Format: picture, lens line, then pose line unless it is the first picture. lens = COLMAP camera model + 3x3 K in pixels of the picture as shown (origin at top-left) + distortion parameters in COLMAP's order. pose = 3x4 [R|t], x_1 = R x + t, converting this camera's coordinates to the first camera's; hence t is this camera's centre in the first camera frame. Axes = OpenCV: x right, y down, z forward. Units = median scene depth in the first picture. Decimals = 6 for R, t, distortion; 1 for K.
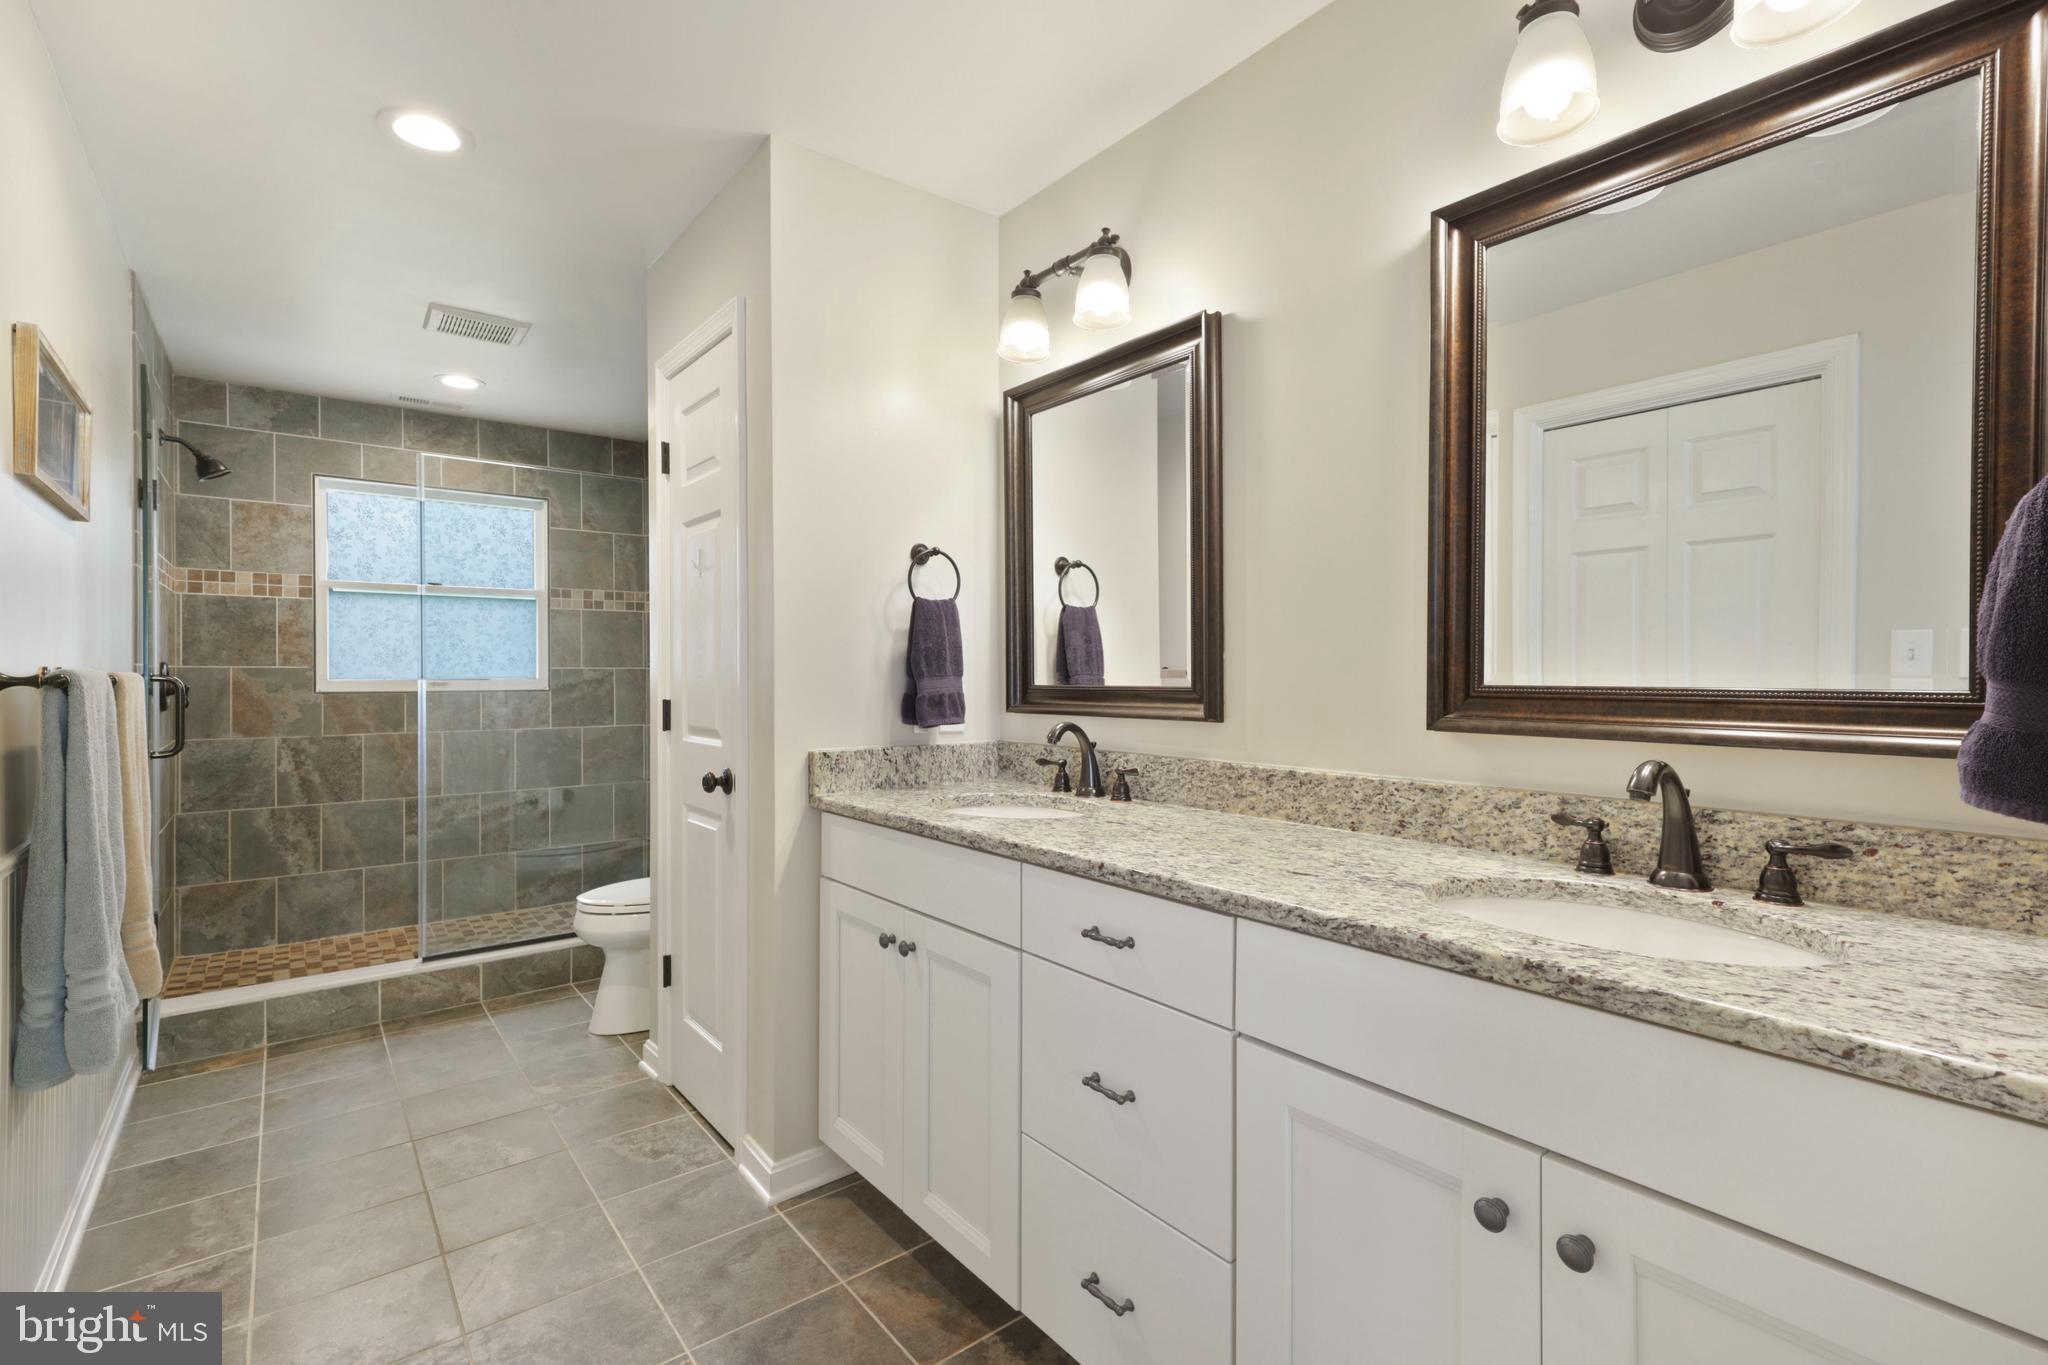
lens RADIAL K [[939.4, 0, 1028.3], [0, 939.4, 685.8], [0, 0, 1]] dist [-0.029084, -0.001246]
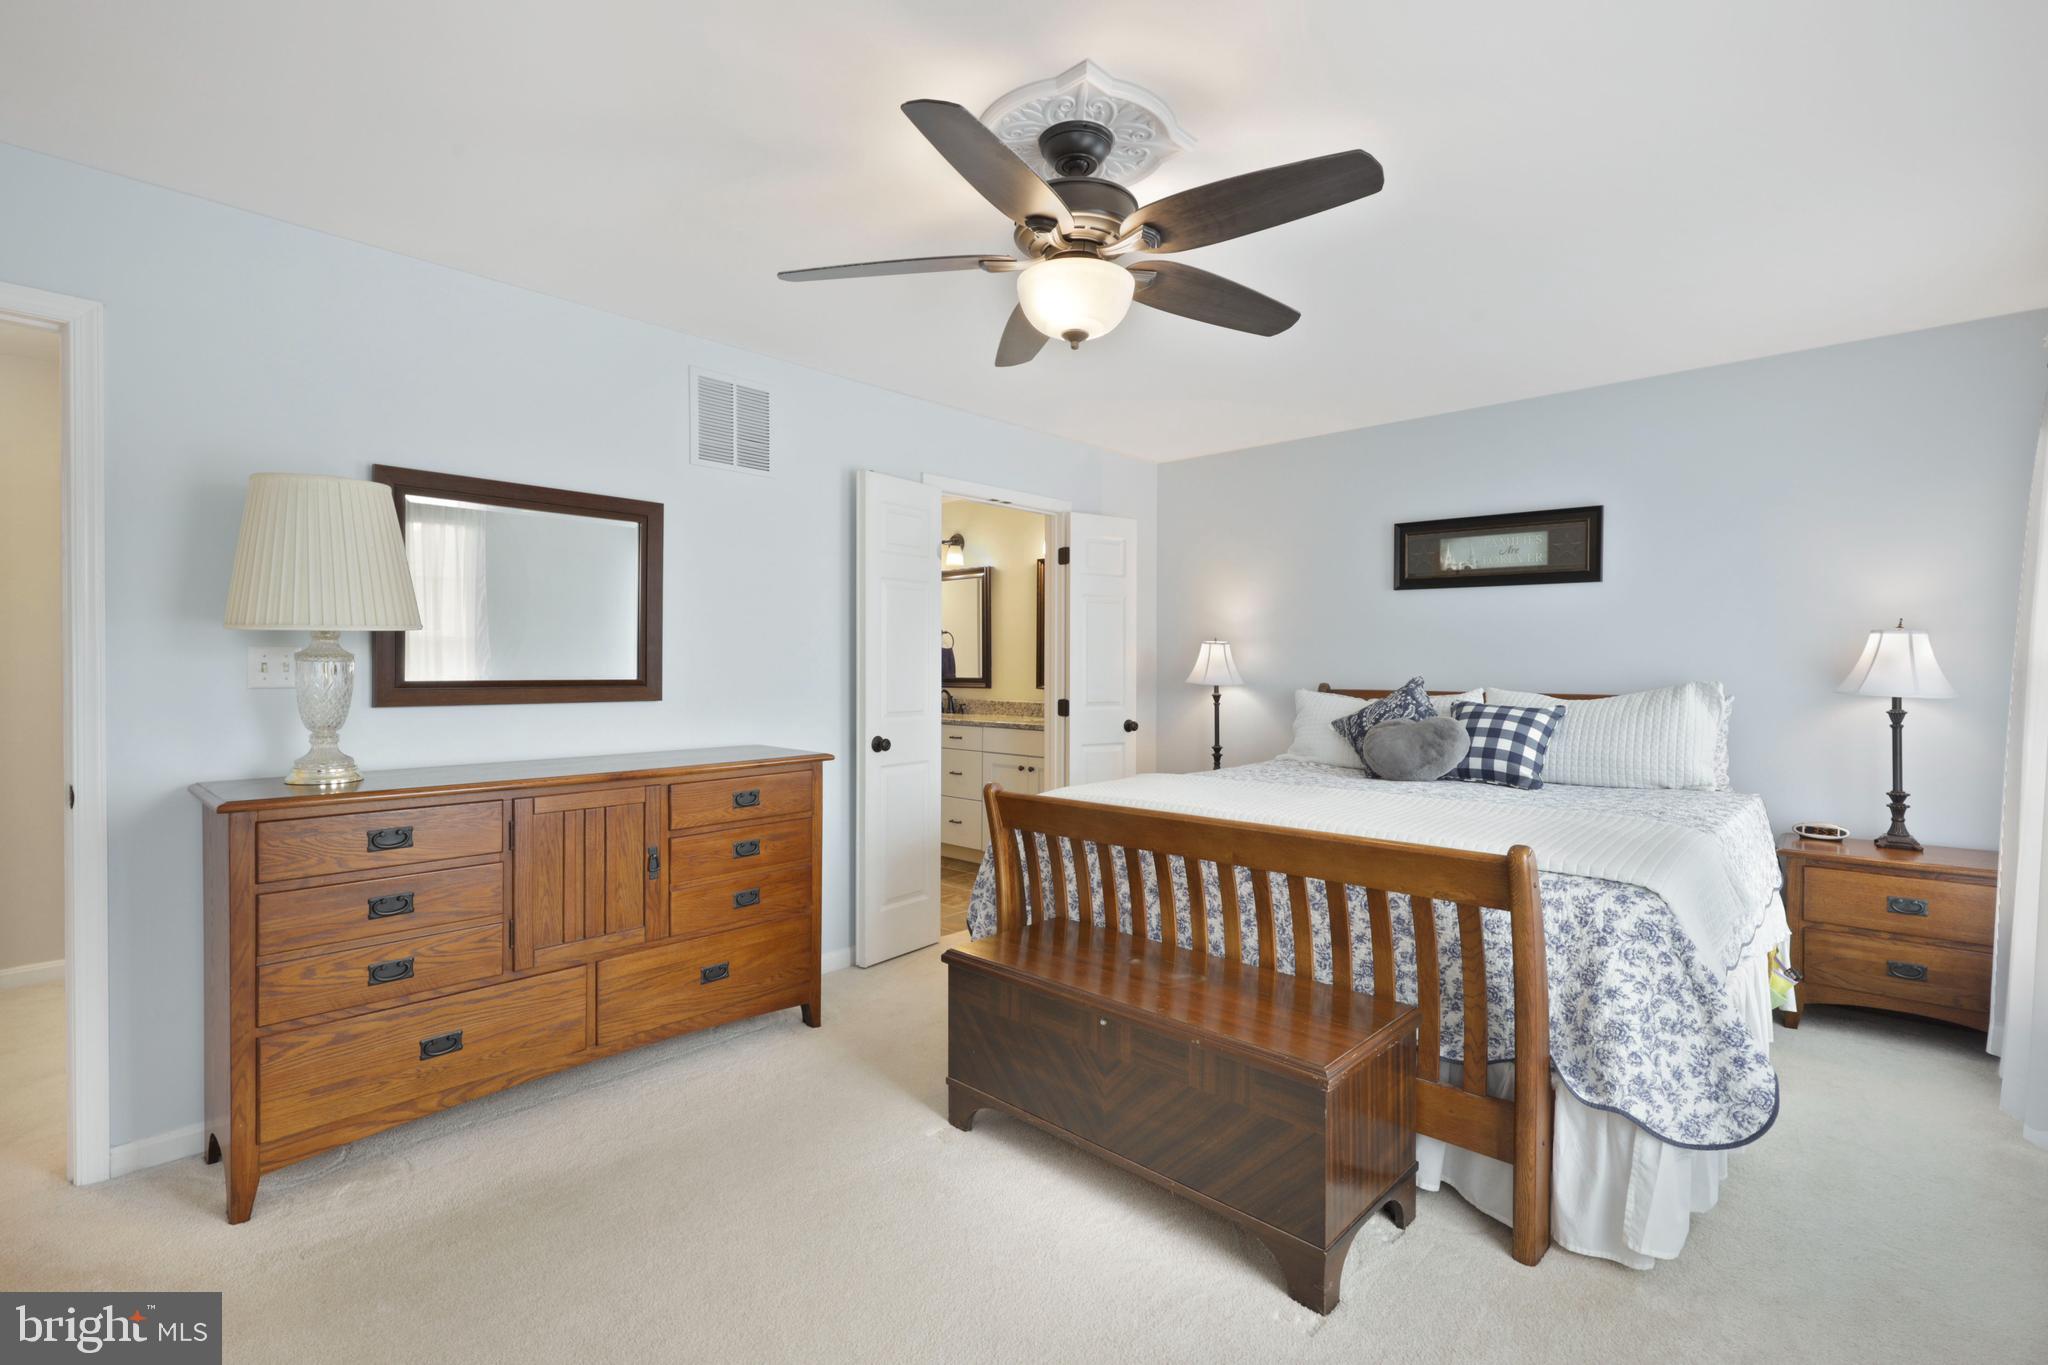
lens RADIAL K [[939.4, 0, 1013.3], [0, 939.4, 675.6], [0, 0, 1]] dist [-0.029084, -0.001246]
pose [[0.990187, 0.007643, 0.139539, -0.182631], [-0.008020, 0.999966, 0.002137, -0.015226], [-0.139518, -0.003235, 0.990214, -2.339978]]
